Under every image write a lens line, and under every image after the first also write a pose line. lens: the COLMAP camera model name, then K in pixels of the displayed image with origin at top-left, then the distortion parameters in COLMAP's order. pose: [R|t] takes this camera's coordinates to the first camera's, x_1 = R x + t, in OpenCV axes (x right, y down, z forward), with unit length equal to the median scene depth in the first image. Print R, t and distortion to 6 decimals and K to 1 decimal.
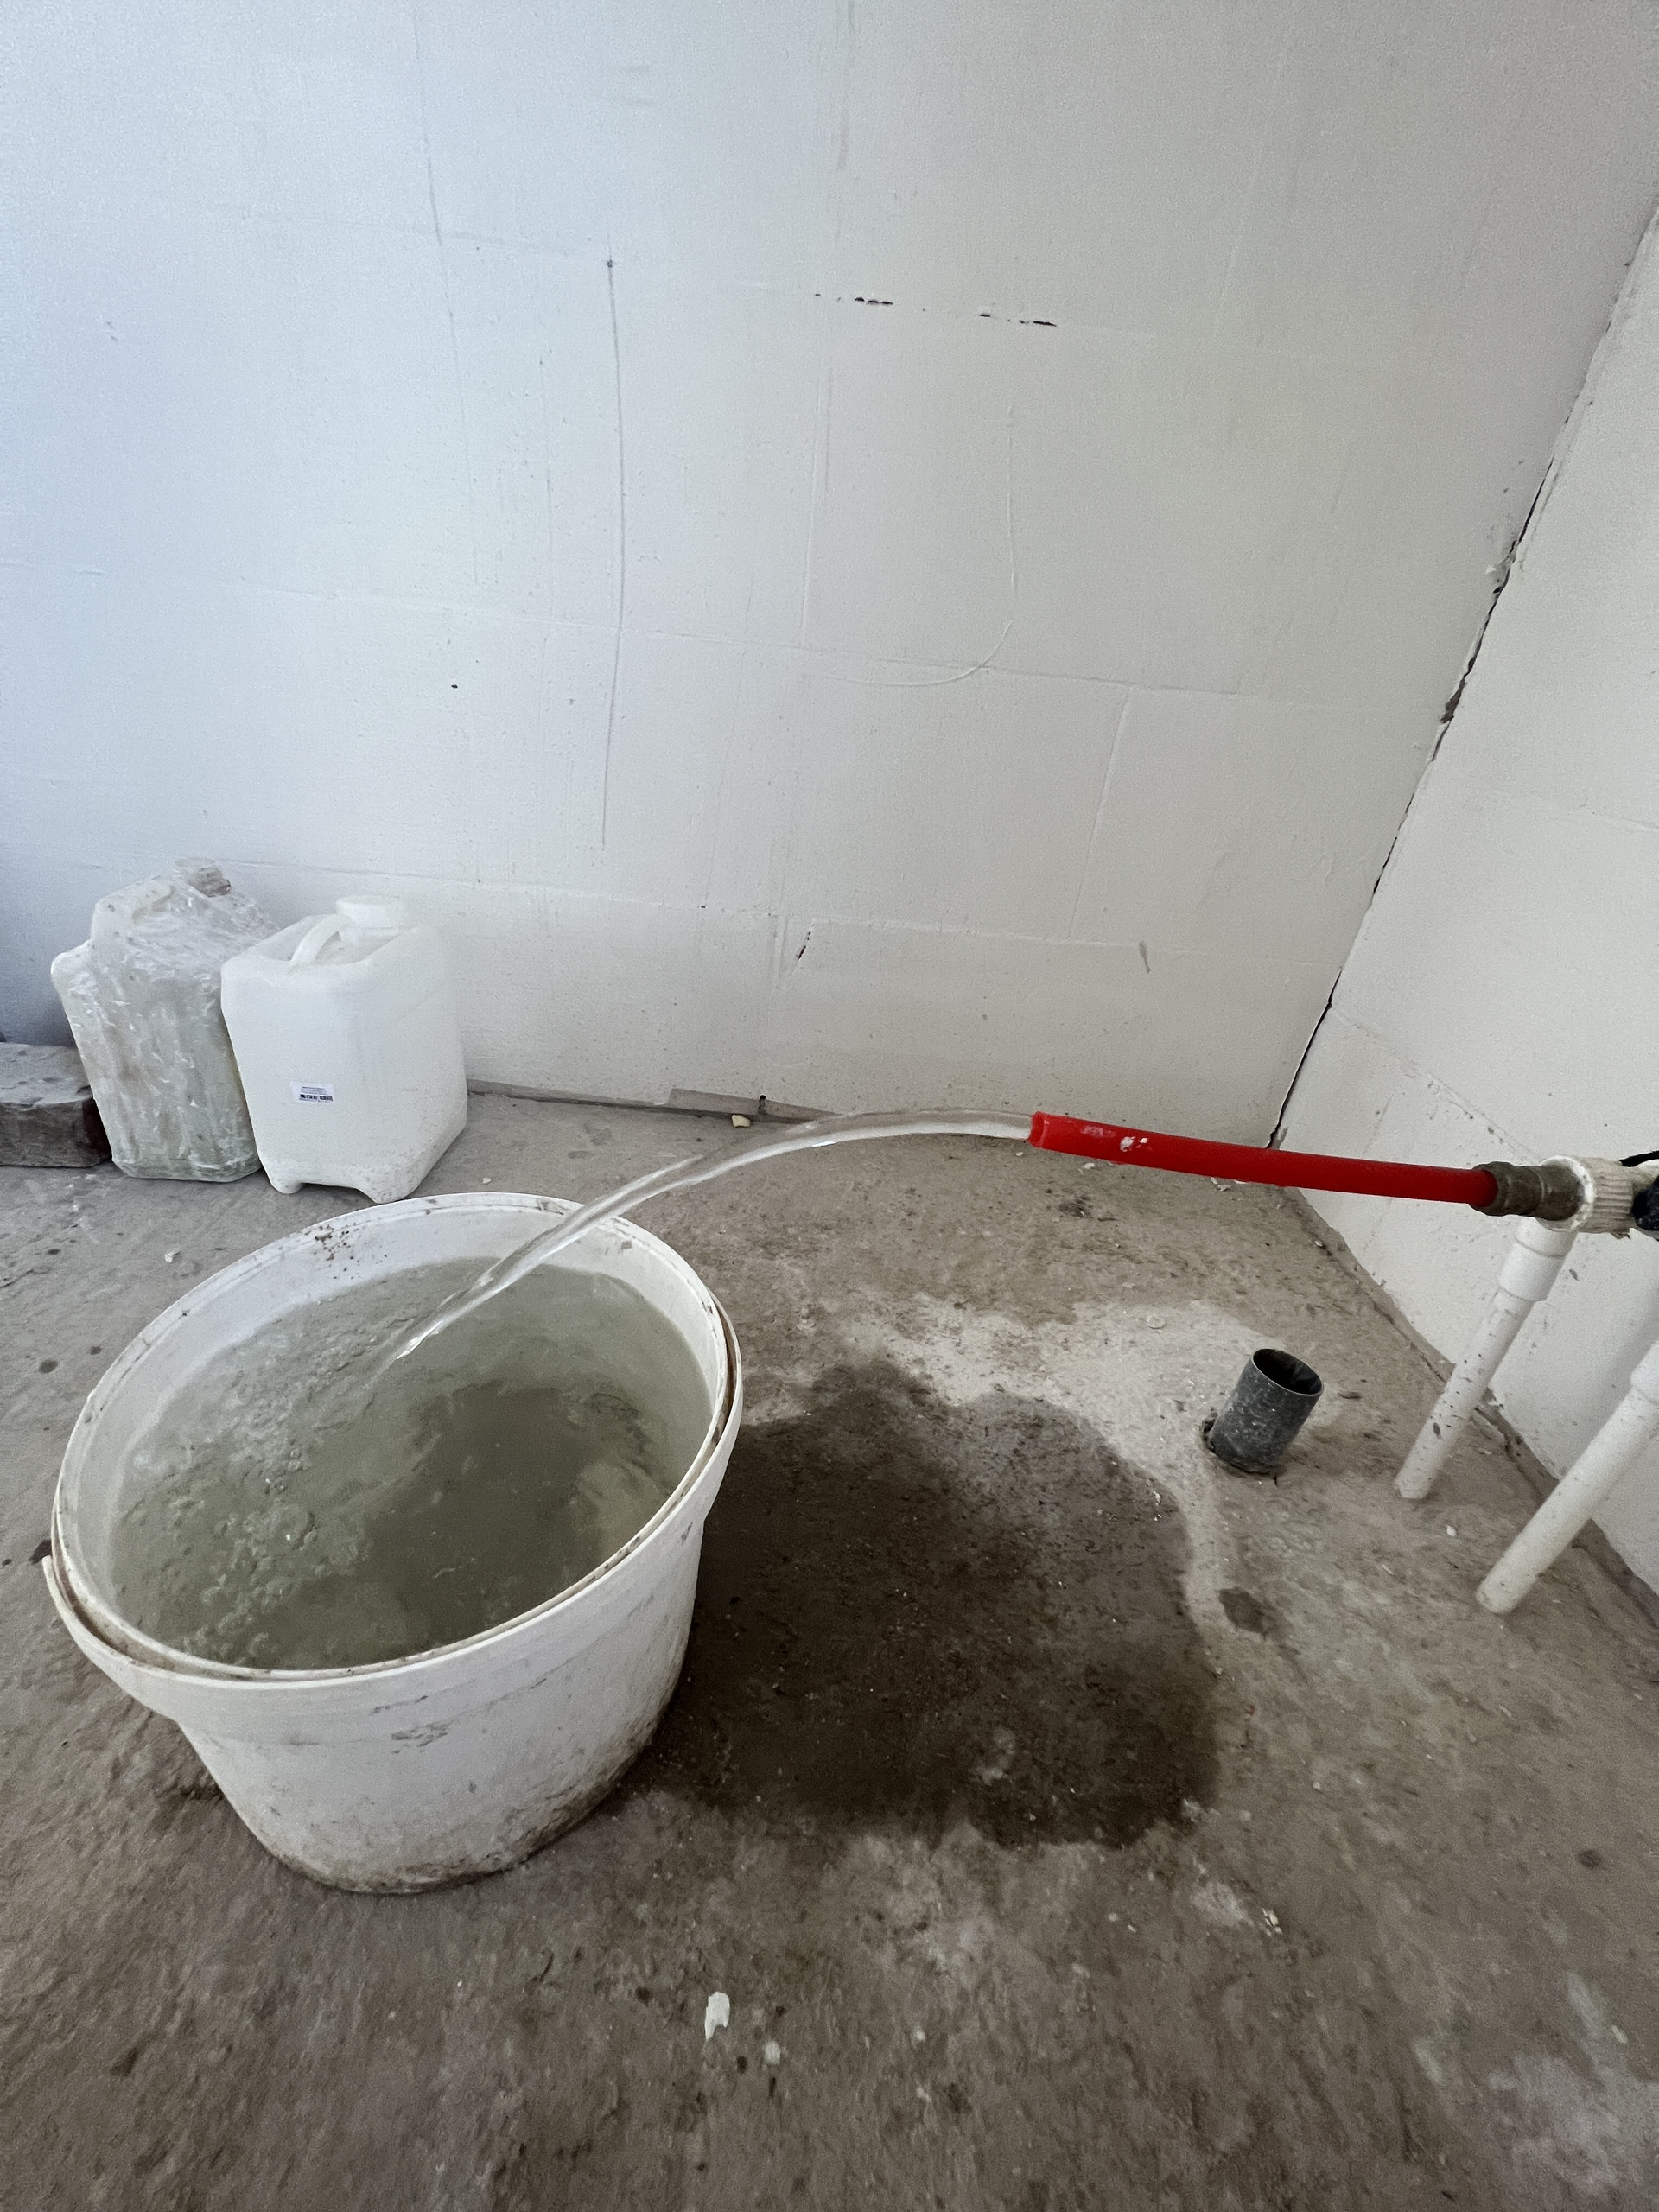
lens RADIAL K [[888.2, 0, 827.3], [0, 888.2, 1109.9], [0, 0, 1]] dist [-0.001704, -0.000065]
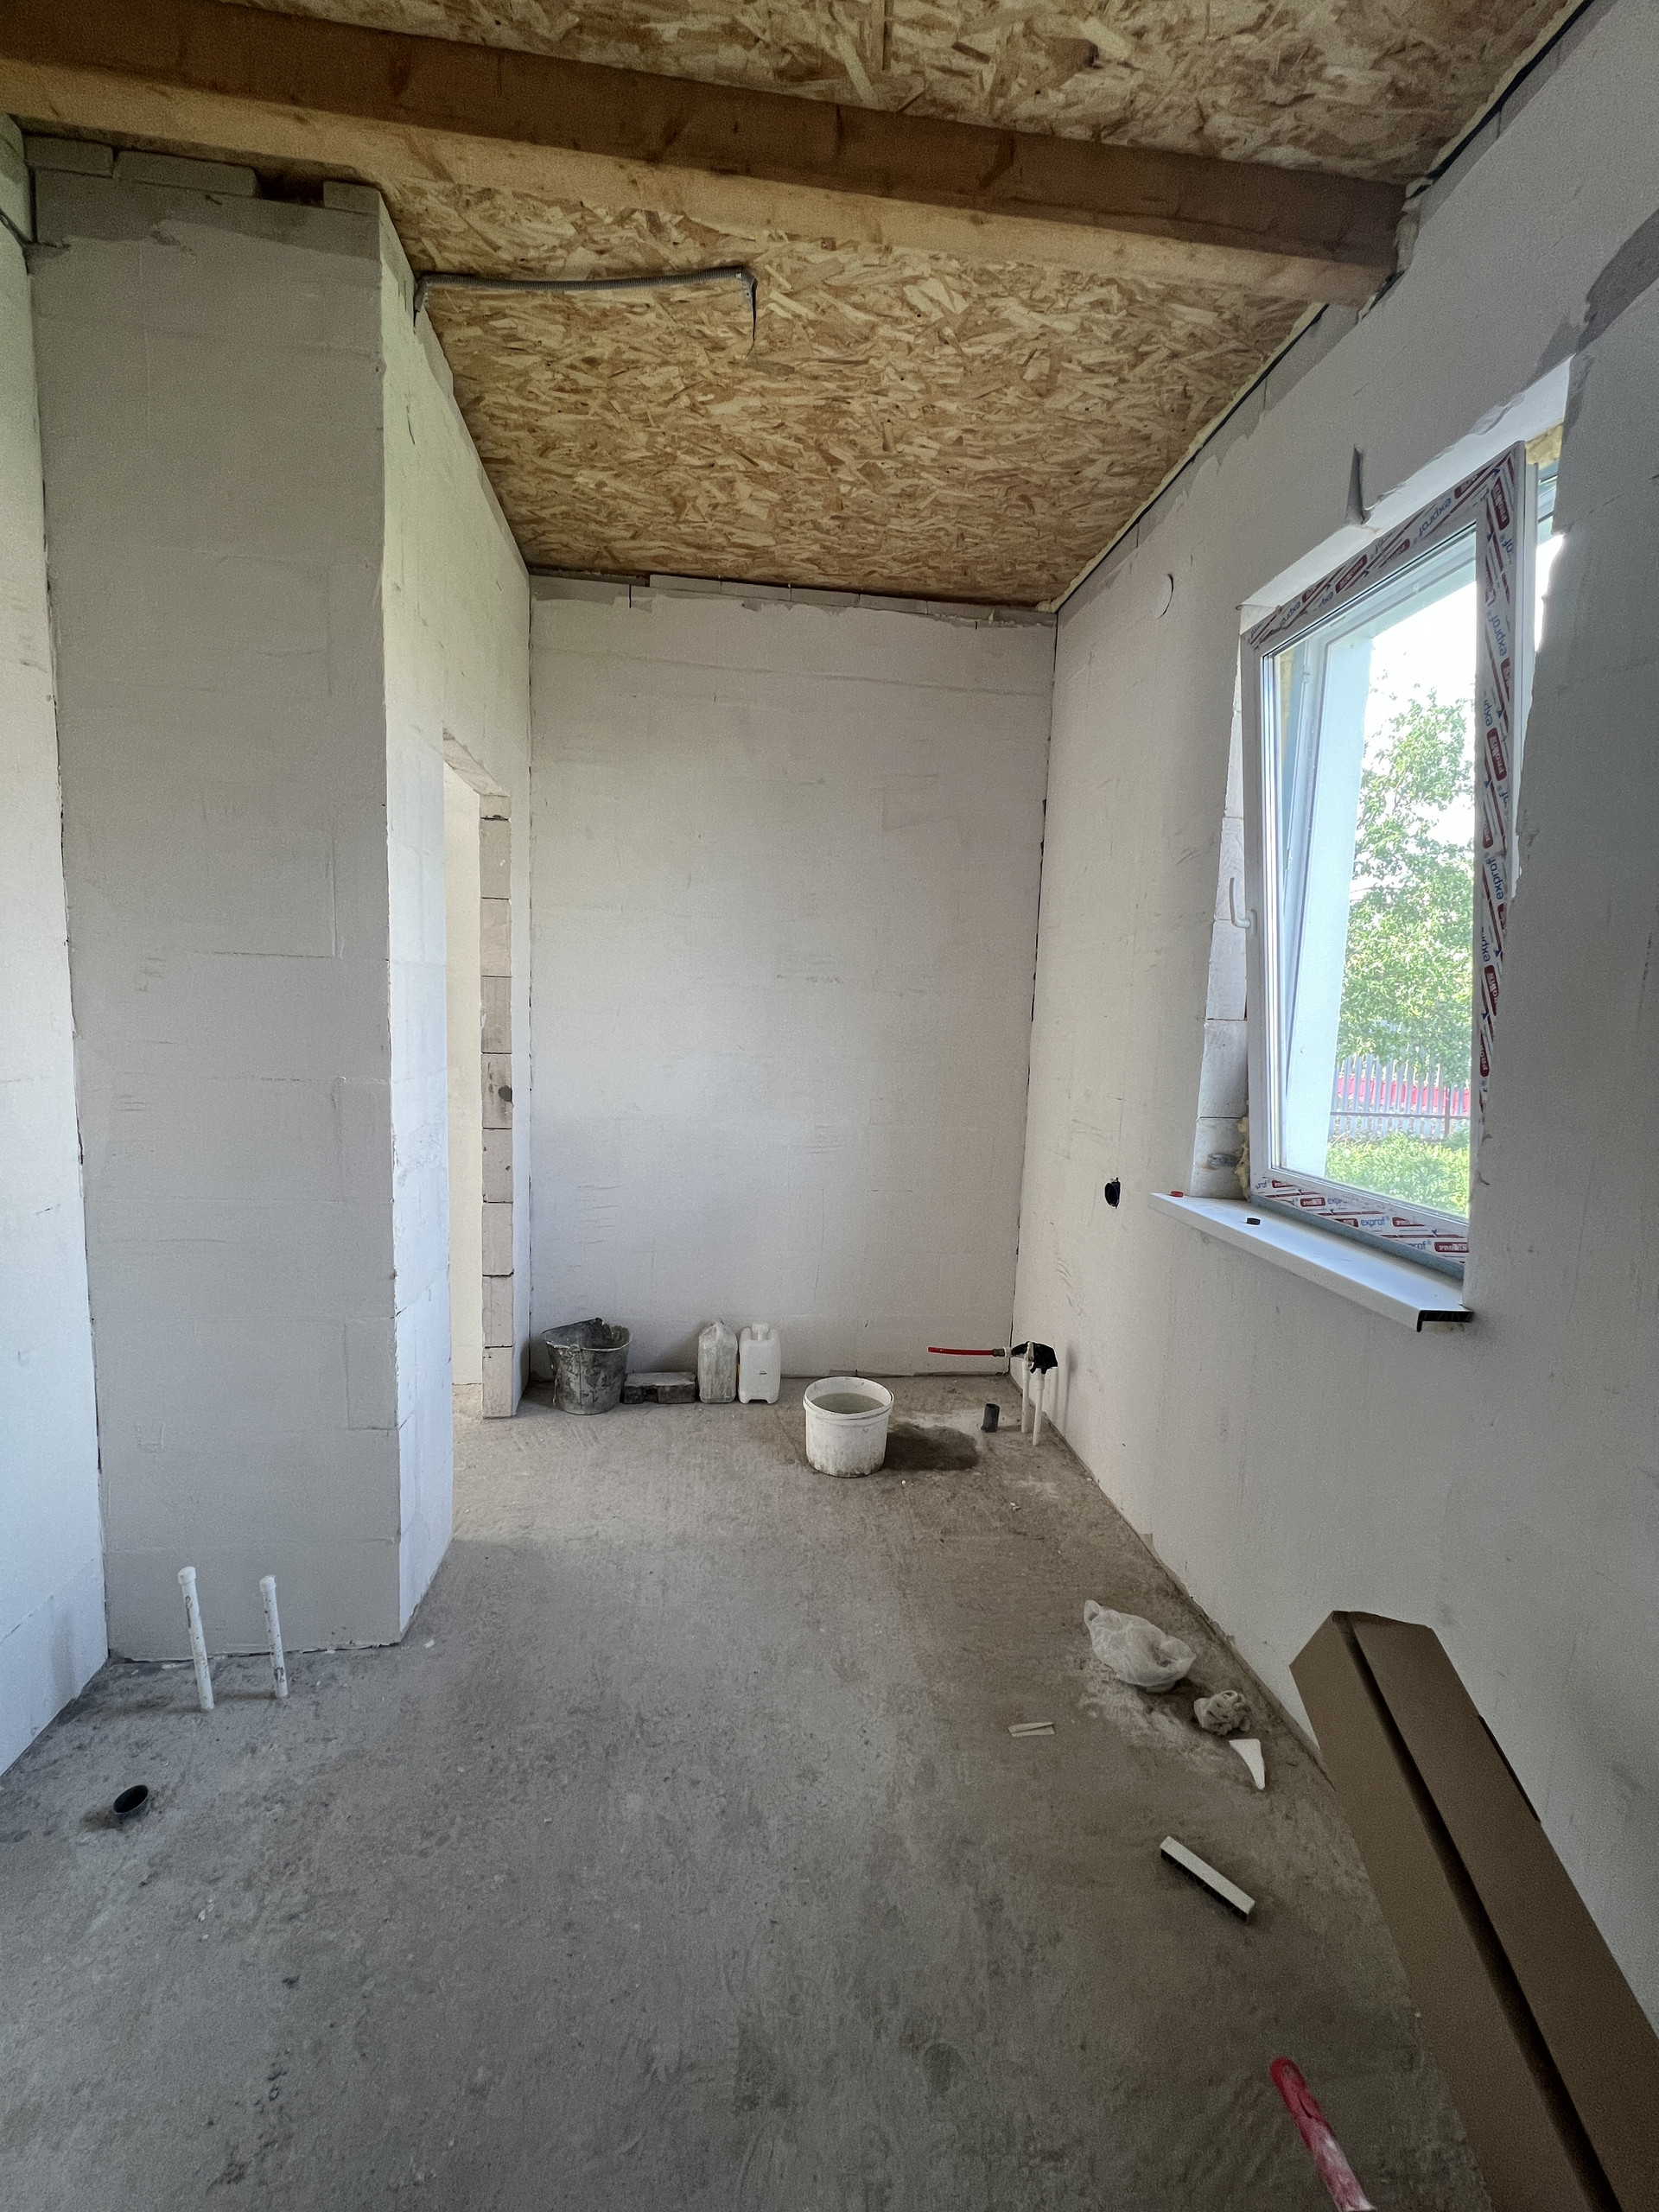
lens RADIAL K [[888.2, 0, 824.9], [0, 888.2, 1106.6], [0, 0, 1]] dist [-0.001704, -0.000065]
pose [[0.991764, -0.069731, 0.107432, -0.680633], [0.105858, 0.918458, -0.381089, 0.473396], [-0.072099, 0.389323, 0.918275, -3.460400]]
